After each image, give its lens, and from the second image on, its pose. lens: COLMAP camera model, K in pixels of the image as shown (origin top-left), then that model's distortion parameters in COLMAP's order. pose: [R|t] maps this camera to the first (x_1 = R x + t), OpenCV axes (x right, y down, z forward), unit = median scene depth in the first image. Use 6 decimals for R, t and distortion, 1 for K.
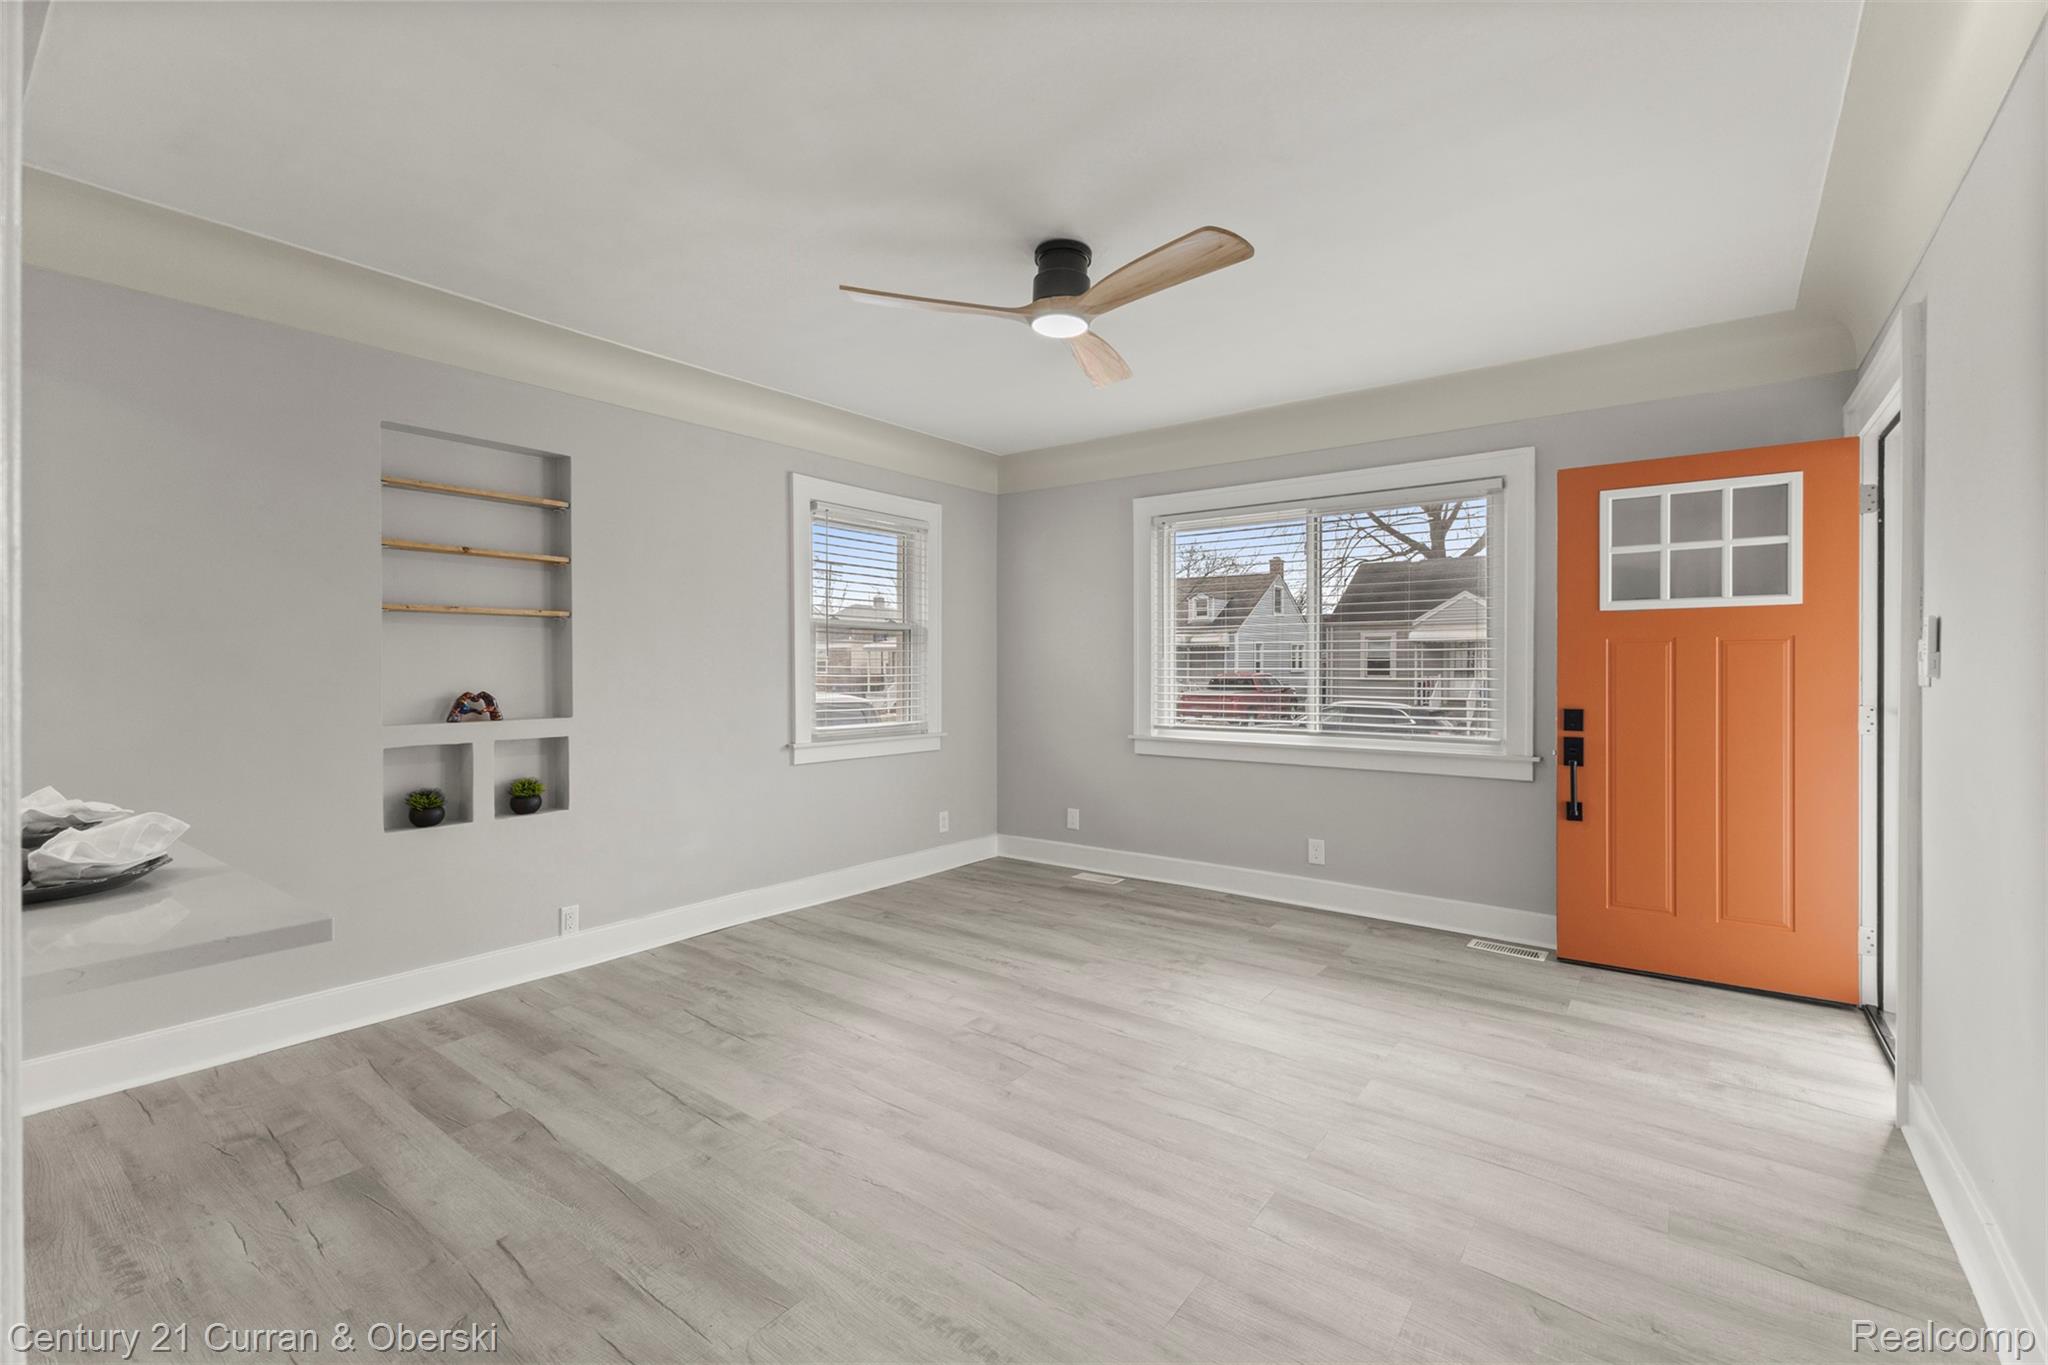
lens RADIAL K [[877.7, 0, 1036.4], [0, 877.7, 681.5], [0, 0, 1]] dist [0.012566, -0.002288]
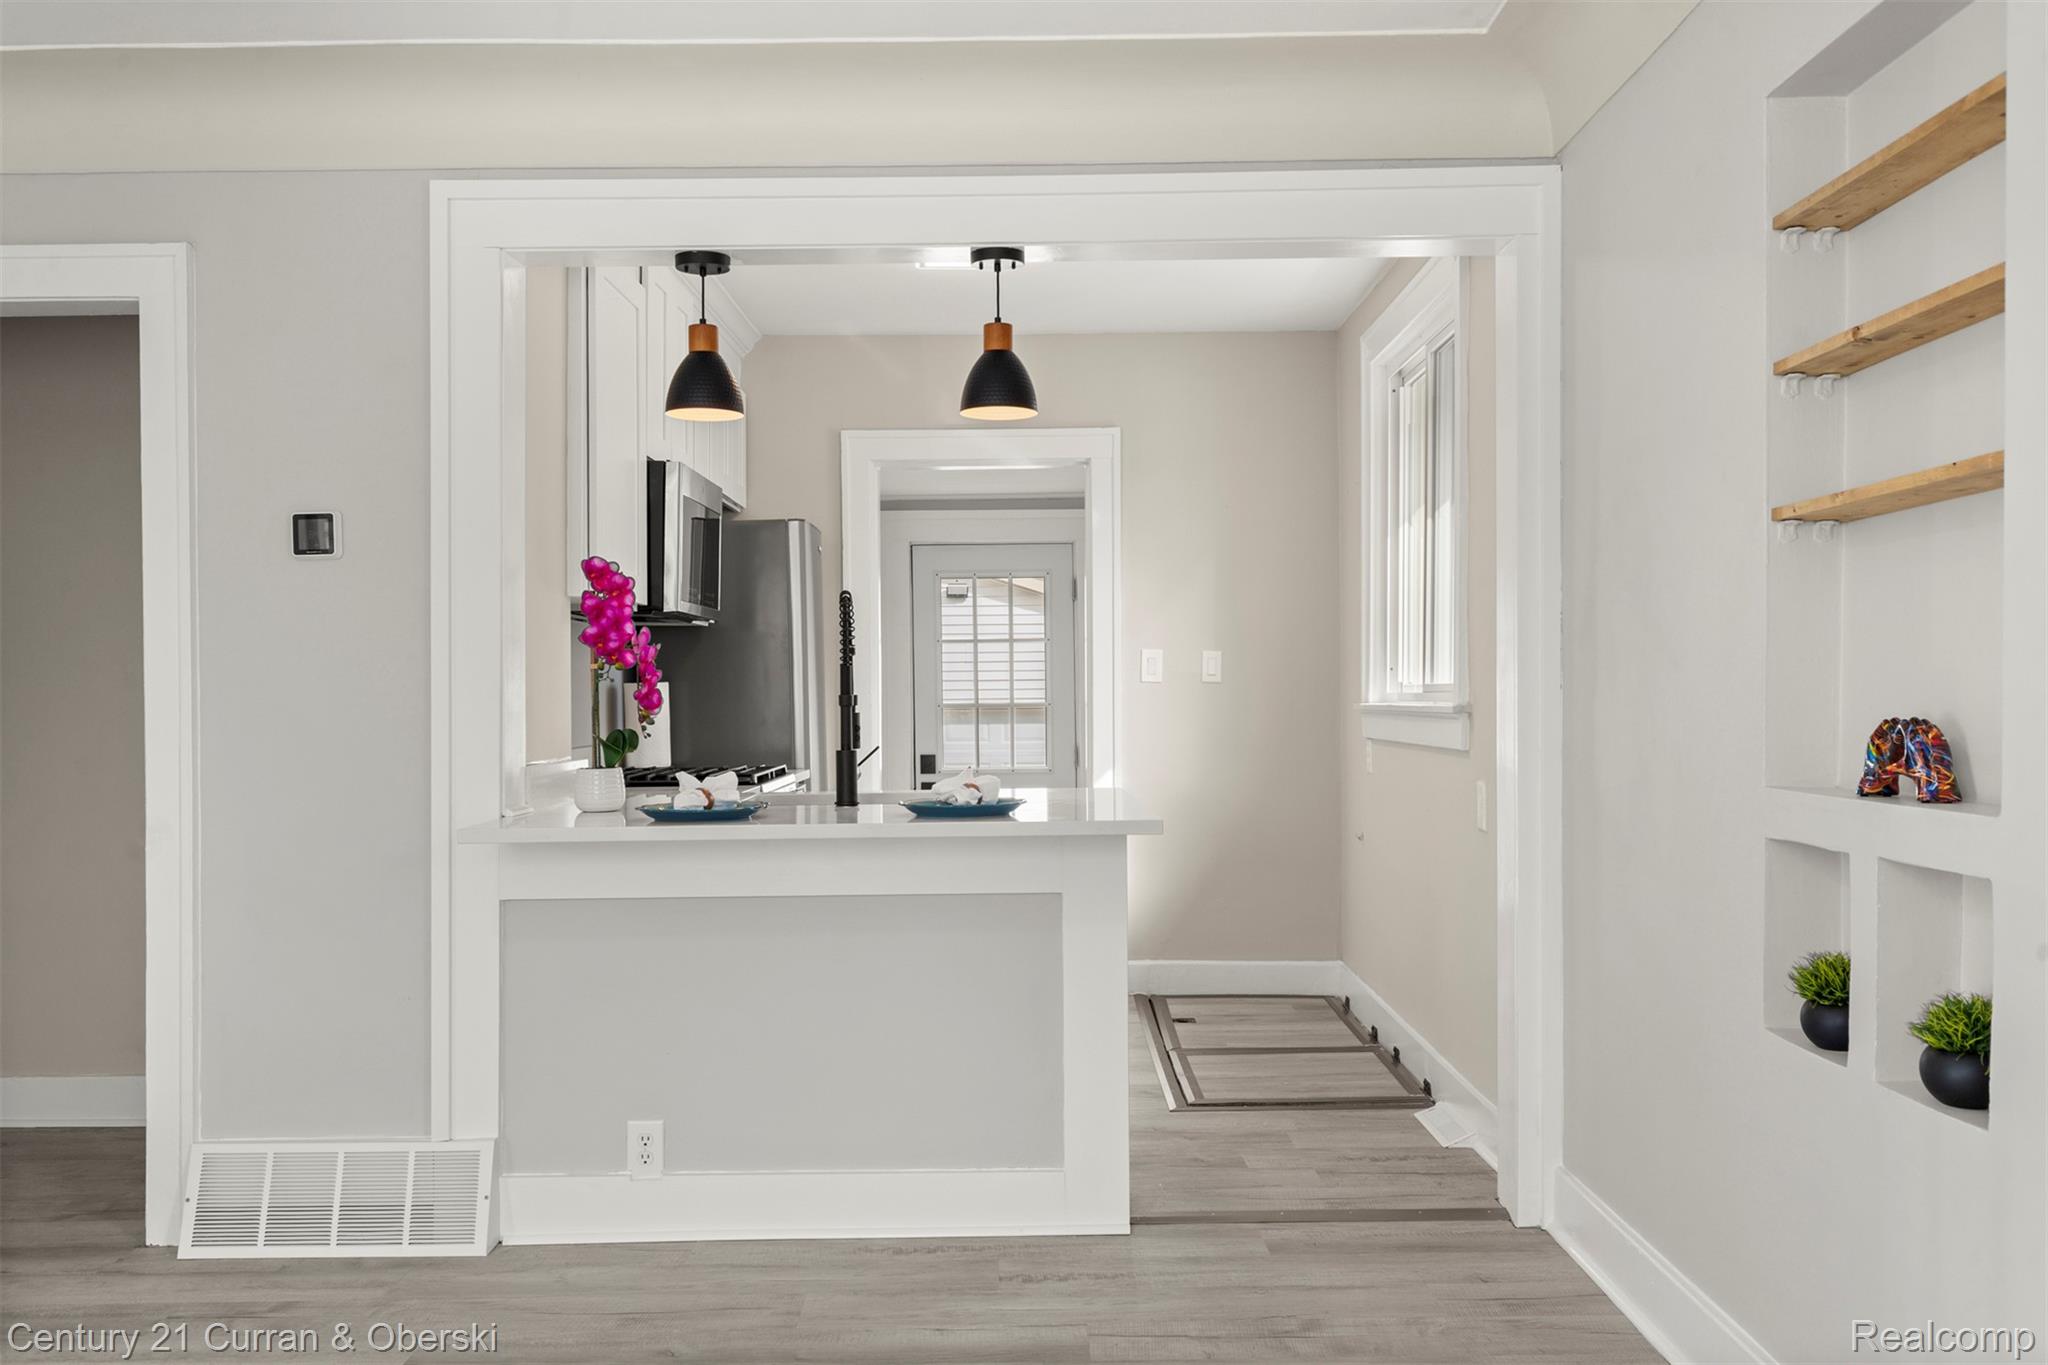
lens RADIAL K [[1648.4, 0, 1003.0], [0, 1648.4, 702.2], [0, 0, 1]] dist [0.024078, -0.027889]
pose [[-0.804574, 0.010072, -0.593767, 0.048853], [-0.002444, 0.999792, 0.020271, -0.004378], [0.593847, 0.017761, -0.804382, 1.225021]]
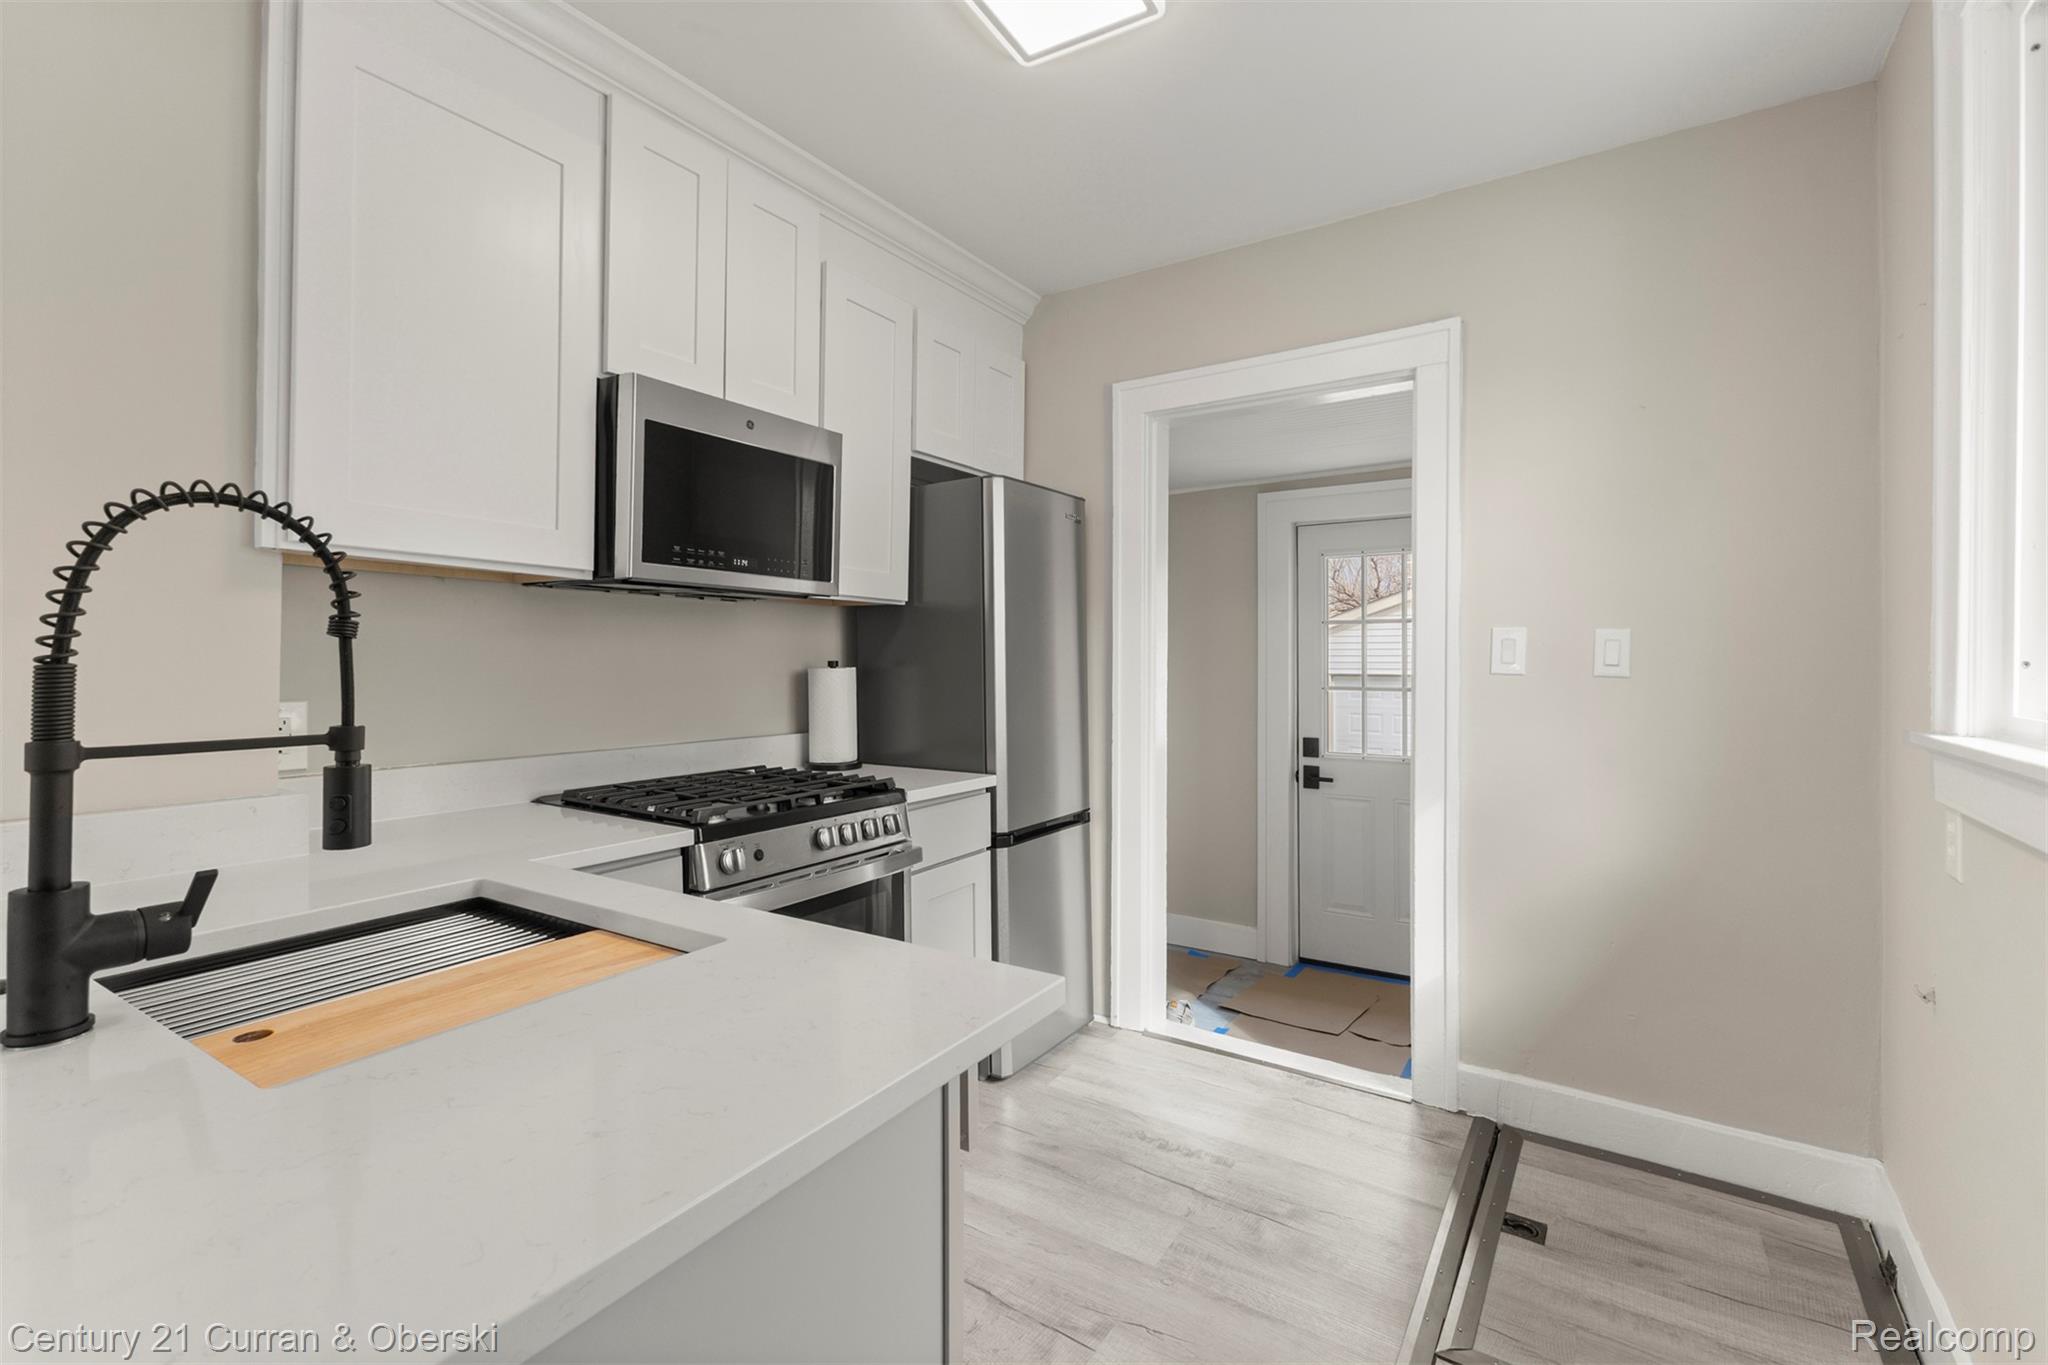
lens RADIAL K [[877.7, 0, 1033.9], [0, 877.7, 654.8], [0, 0, 1]] dist [0.012566, -0.002288]
pose [[-0.998075, -0.004001, -0.061890, -0.717623], [-0.004843, 0.999898, 0.013457, -0.012009], [0.061830, 0.013731, -0.997992, 0.547741]]
